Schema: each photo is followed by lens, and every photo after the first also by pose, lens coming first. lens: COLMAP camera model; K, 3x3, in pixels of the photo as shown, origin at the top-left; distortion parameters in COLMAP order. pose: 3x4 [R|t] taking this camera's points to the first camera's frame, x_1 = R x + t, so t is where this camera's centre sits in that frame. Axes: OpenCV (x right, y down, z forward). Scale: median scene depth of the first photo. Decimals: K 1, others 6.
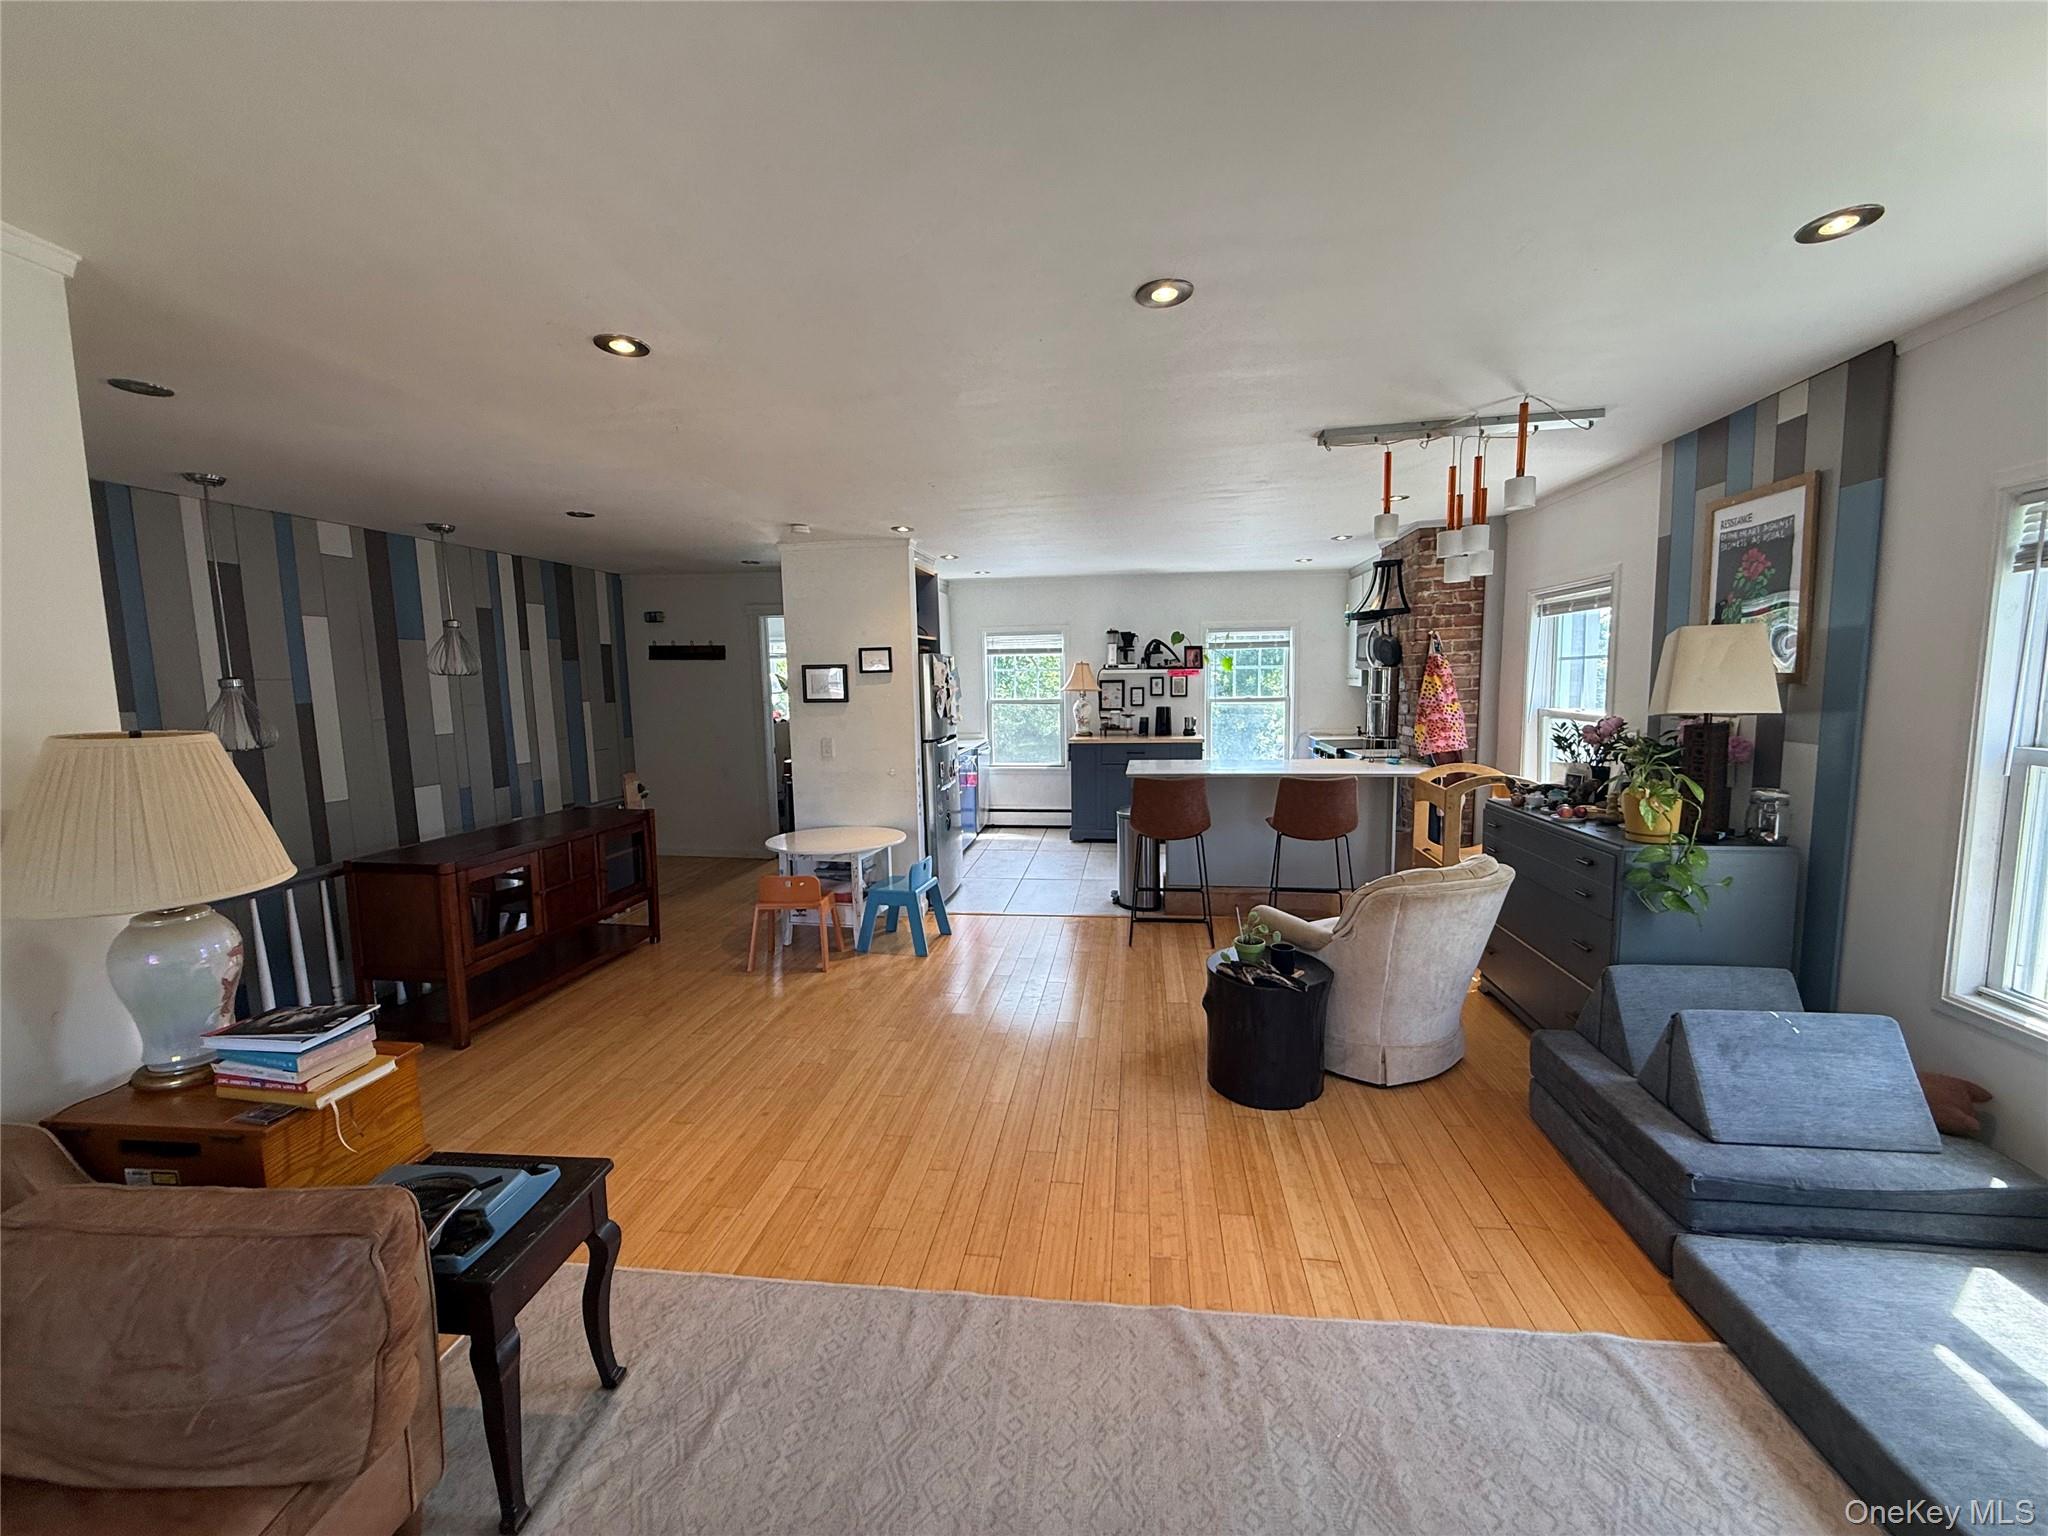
lens RADIAL K [[814.3, 0, 1017.2], [0, 814.3, 769.8], [0, 0, 1]] dist [0.000843, -0.000094]
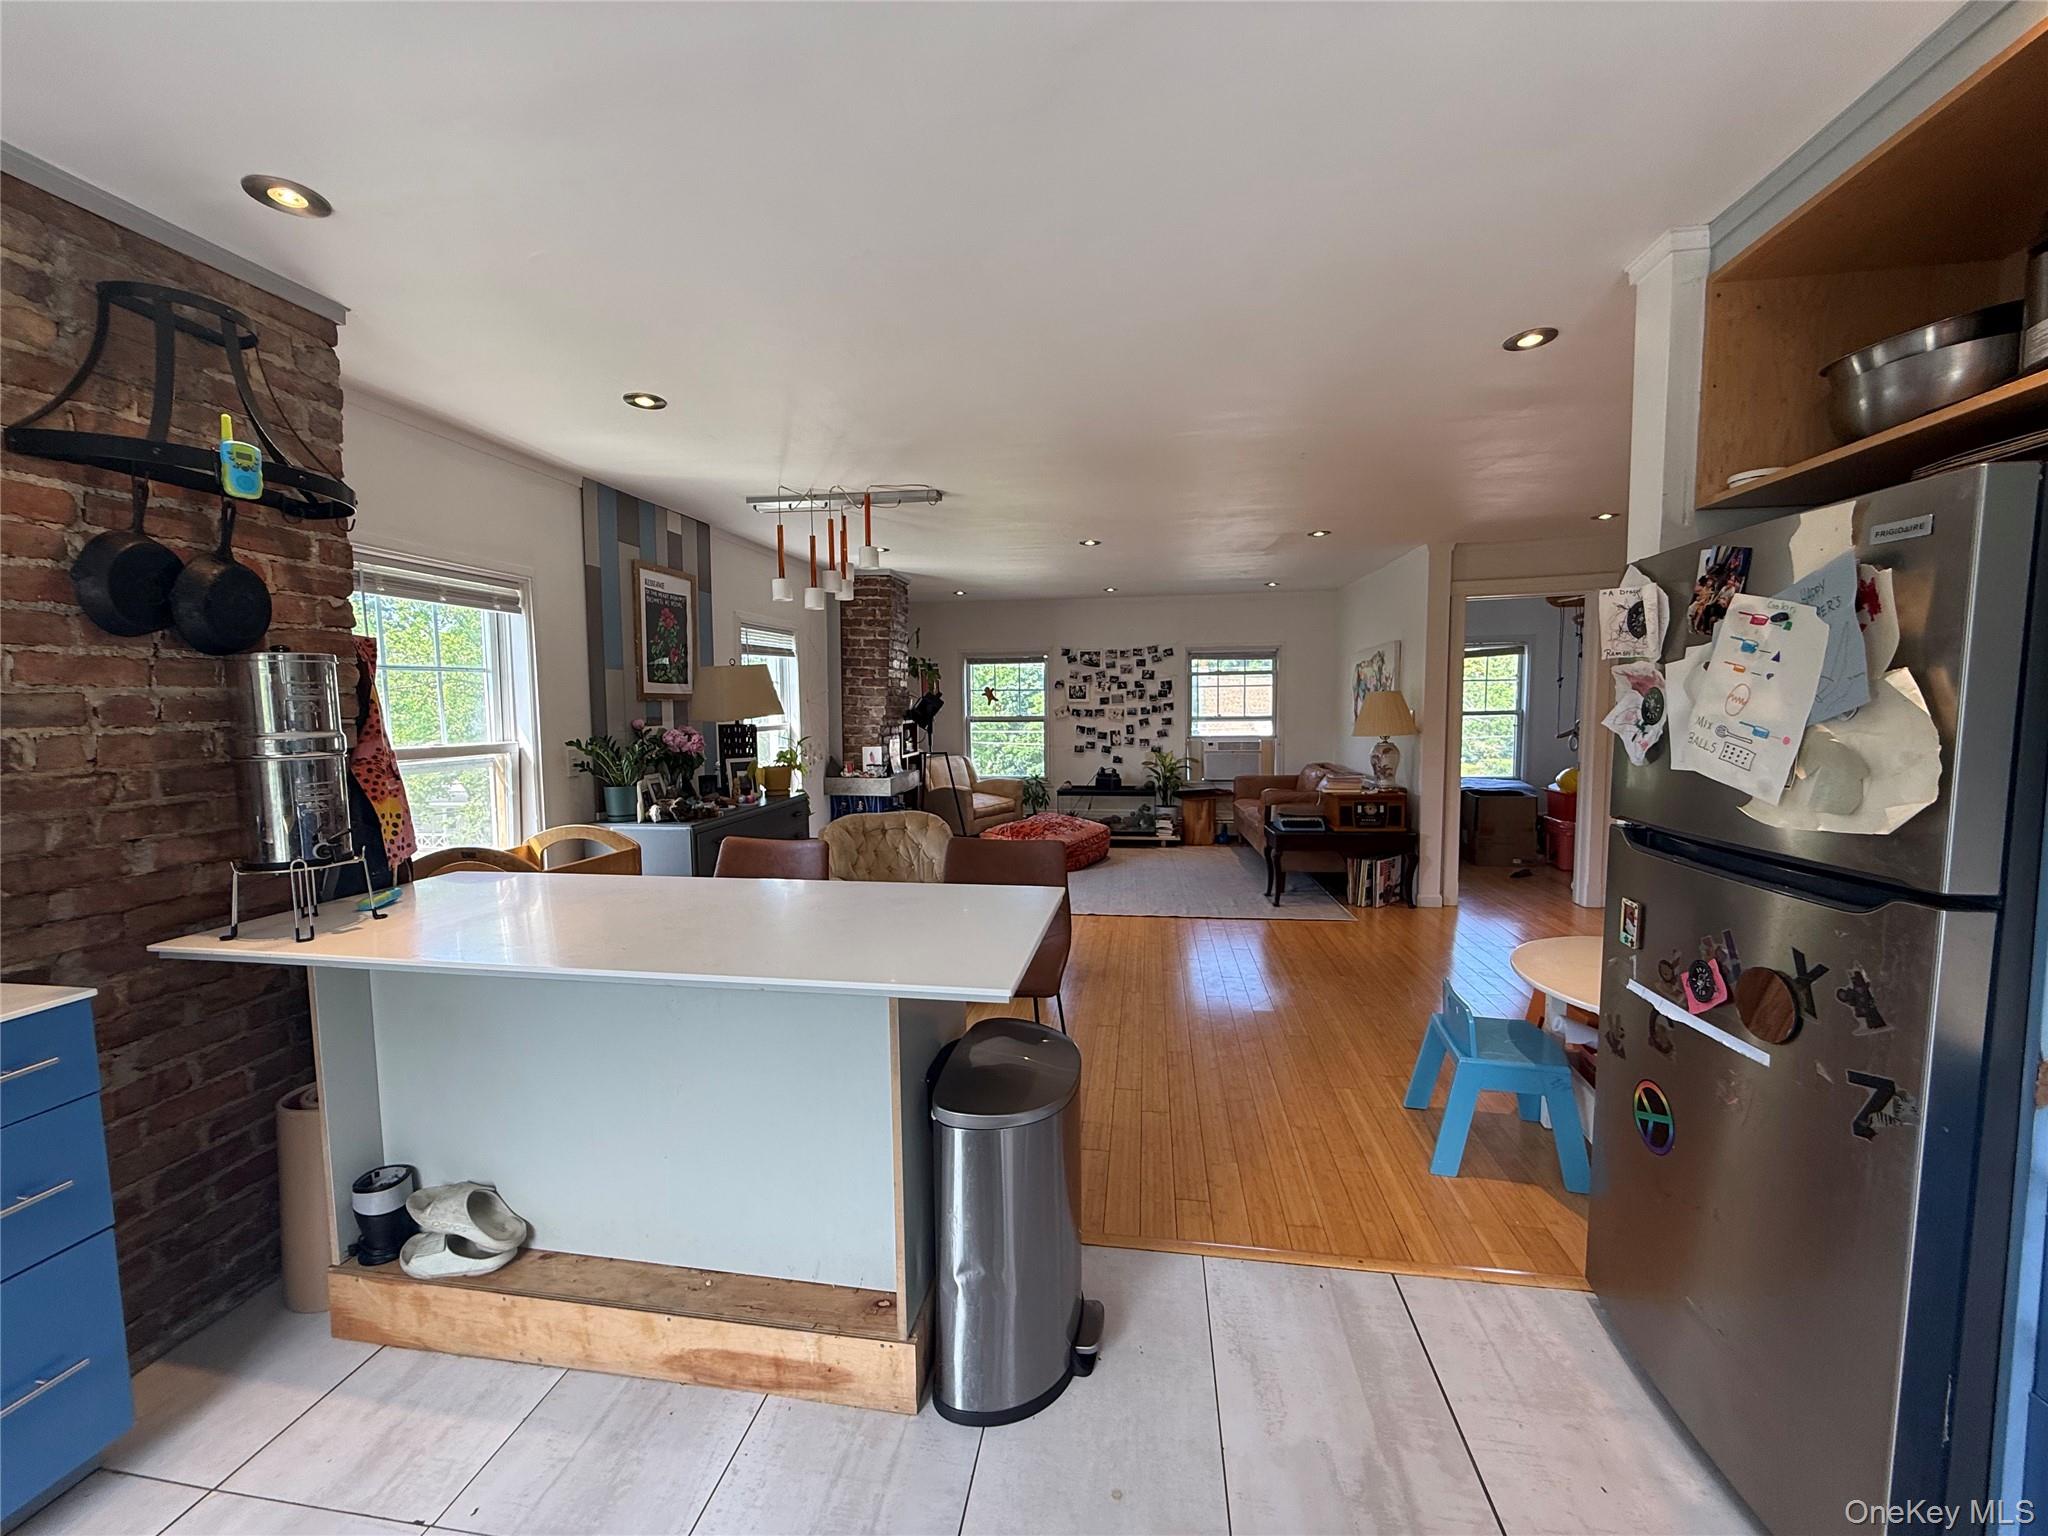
lens RADIAL K [[814.3, 0, 1017.2], [0, 814.3, 769.8], [0, 0, 1]] dist [0.000843, -0.000094]
pose [[-0.999295, 0.034905, 0.013836, 0.165649], [0.036912, 0.980761, 0.191691, -0.150404], [-0.006879, 0.192067, -0.981358, 1.524371]]
